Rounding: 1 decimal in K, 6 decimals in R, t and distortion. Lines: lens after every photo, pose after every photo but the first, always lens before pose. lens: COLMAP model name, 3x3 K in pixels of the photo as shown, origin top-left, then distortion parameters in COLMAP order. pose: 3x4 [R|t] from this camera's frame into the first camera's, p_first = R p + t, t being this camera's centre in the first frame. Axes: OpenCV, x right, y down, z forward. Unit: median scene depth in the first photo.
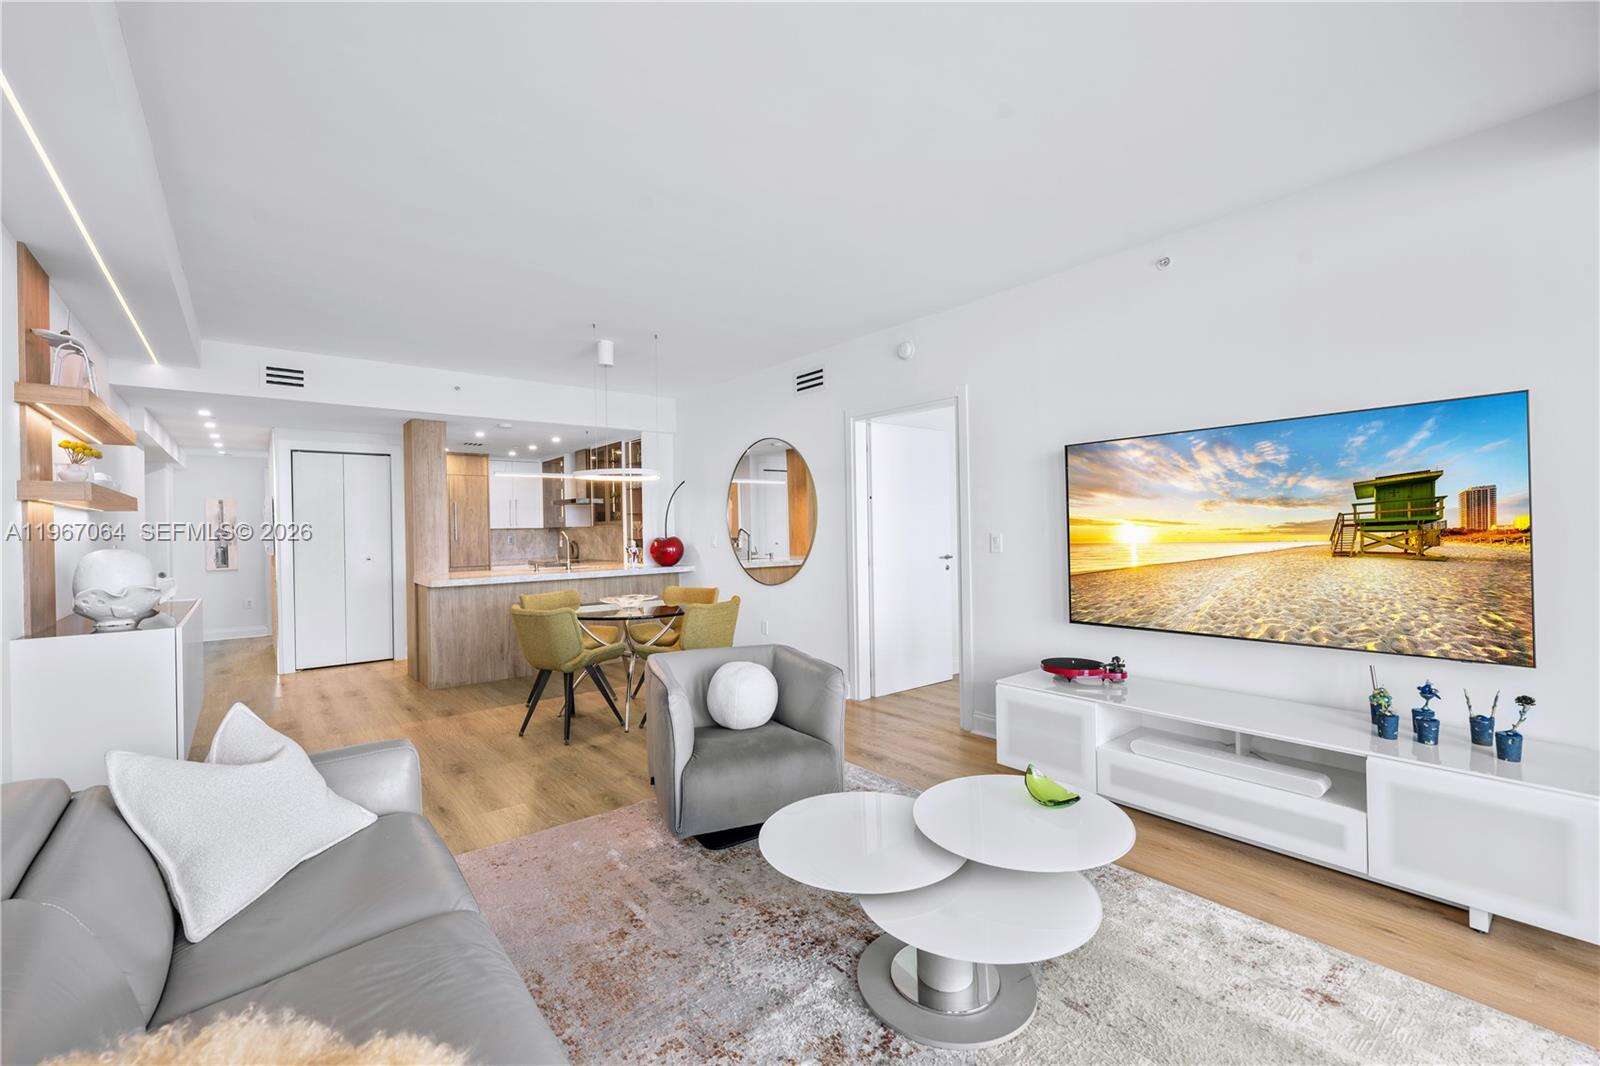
lens RADIAL K [[665.0, 0, 791.0], [0, 665.0, 528.9], [0, 0, 1]] dist [-0.001366, -0.000443]
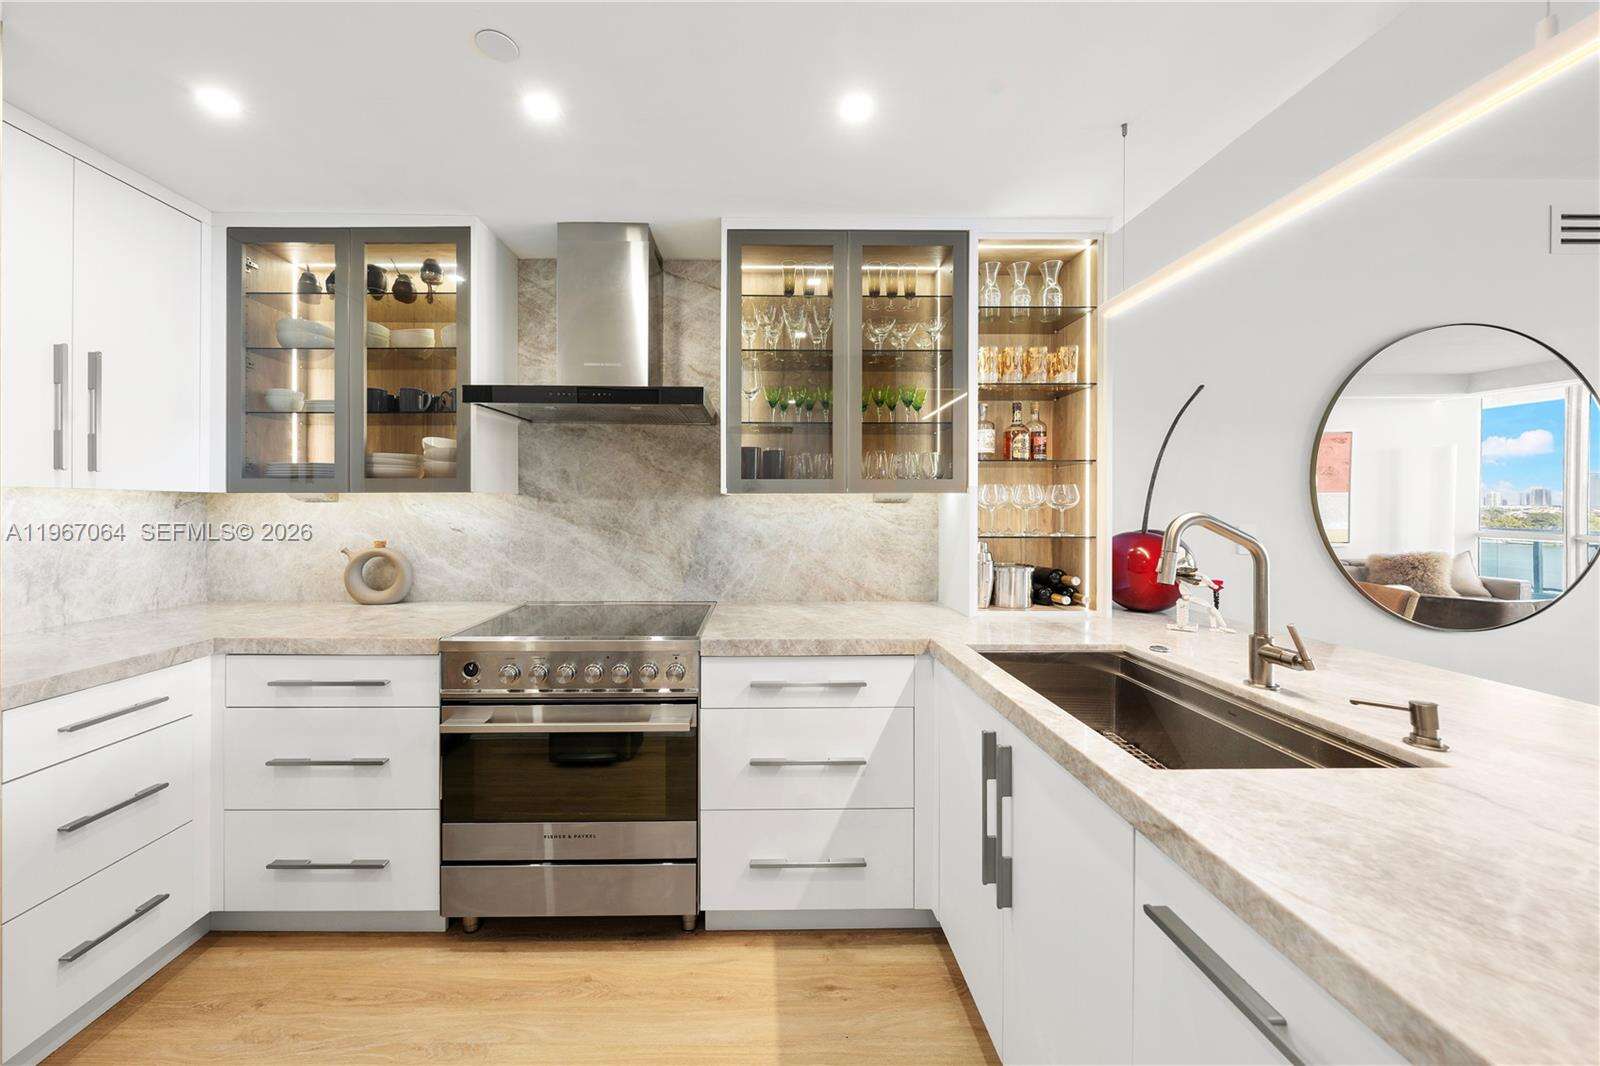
lens RADIAL K [[563.1, 0, 767.8], [0, 563.1, 507.6], [0, 0, 1]] dist [-0.002804, -0.000209]
pose [[0.620499, 0.020240, 0.783946, -0.565231], [-0.012264, 0.999795, -0.016105, 0.007044], [-0.784112, 0.000379, 0.620620, 0.984574]]
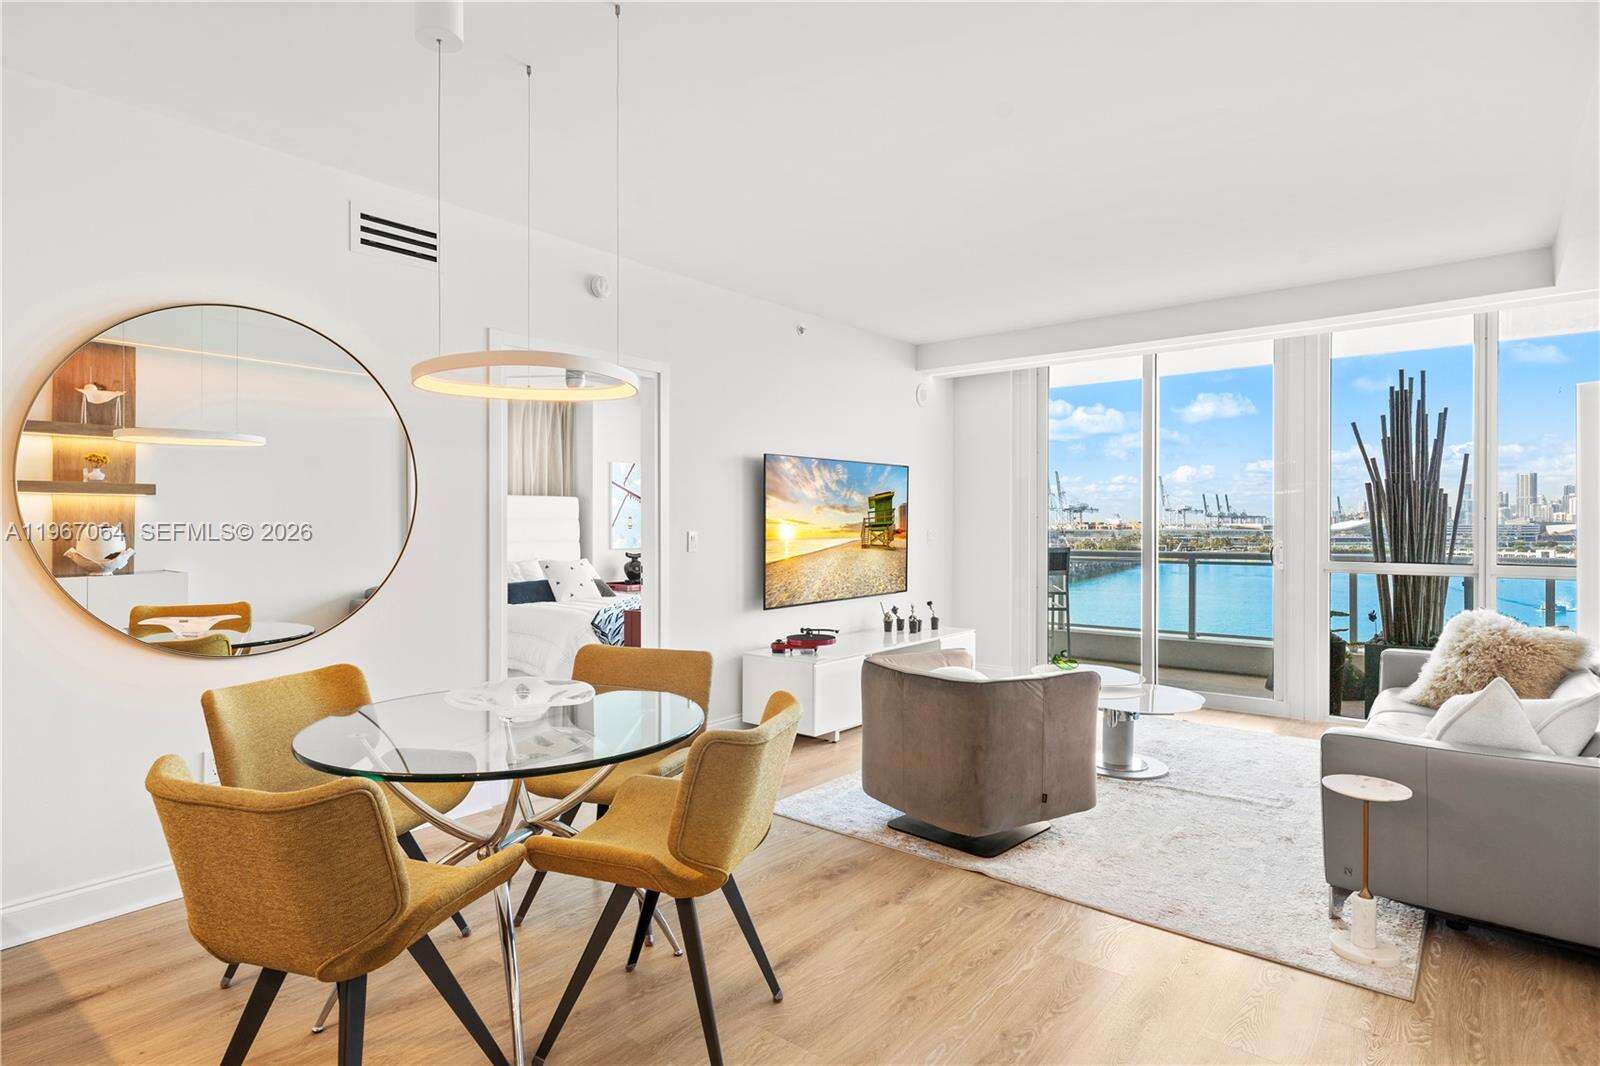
lens RADIAL K [[856.4, 0, 793.3], [0, 856.4, 516.6], [0, 0, 1]] dist [0.001106, -0.000205]
pose [[-0.200086, 0.024695, 0.979467, -0.542794], [0.005161, 0.999695, -0.024151, 0.009214], [-0.979765, 0.000223, -0.200152, 0.659112]]
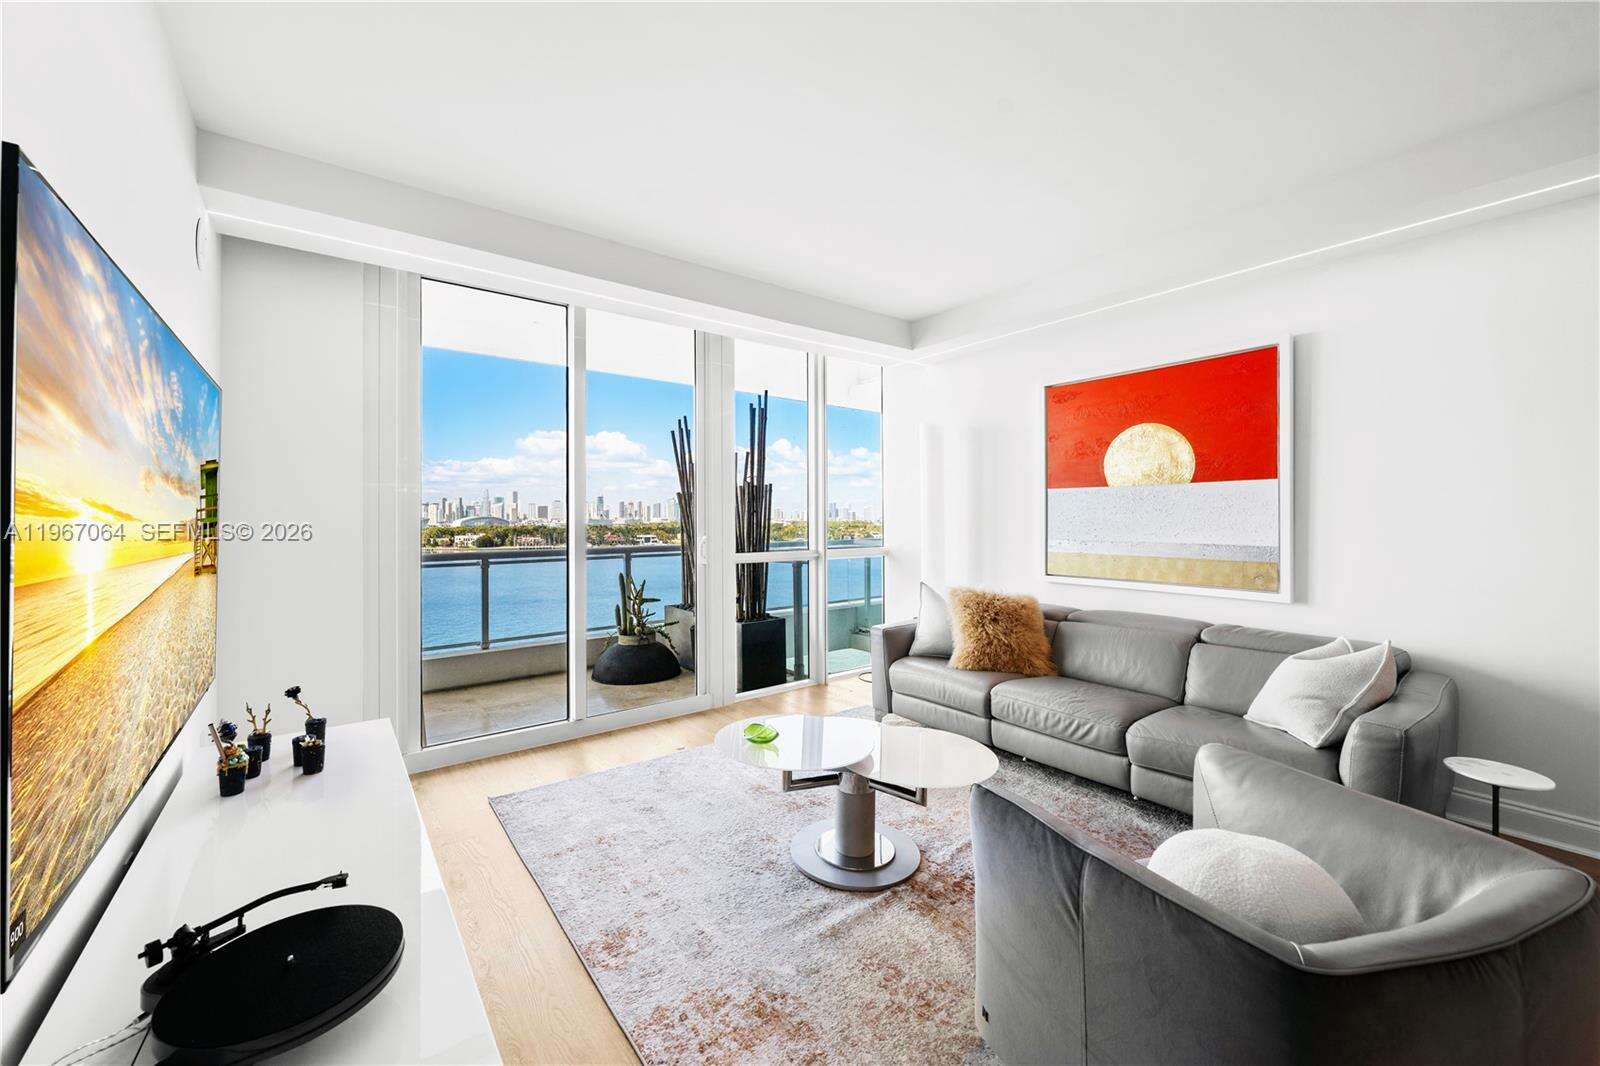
lens RADIAL K [[616.0, 0, 786.1], [0, 616.0, 514.9], [0, 0, 1]] dist [-0.001595, 0.000380]
pose [[-0.998939, 0.021242, 0.040870, 0.085376], [0.020985, 0.999757, -0.006722, -0.000212], [-0.041003, -0.005857, -0.999142, 0.631040]]
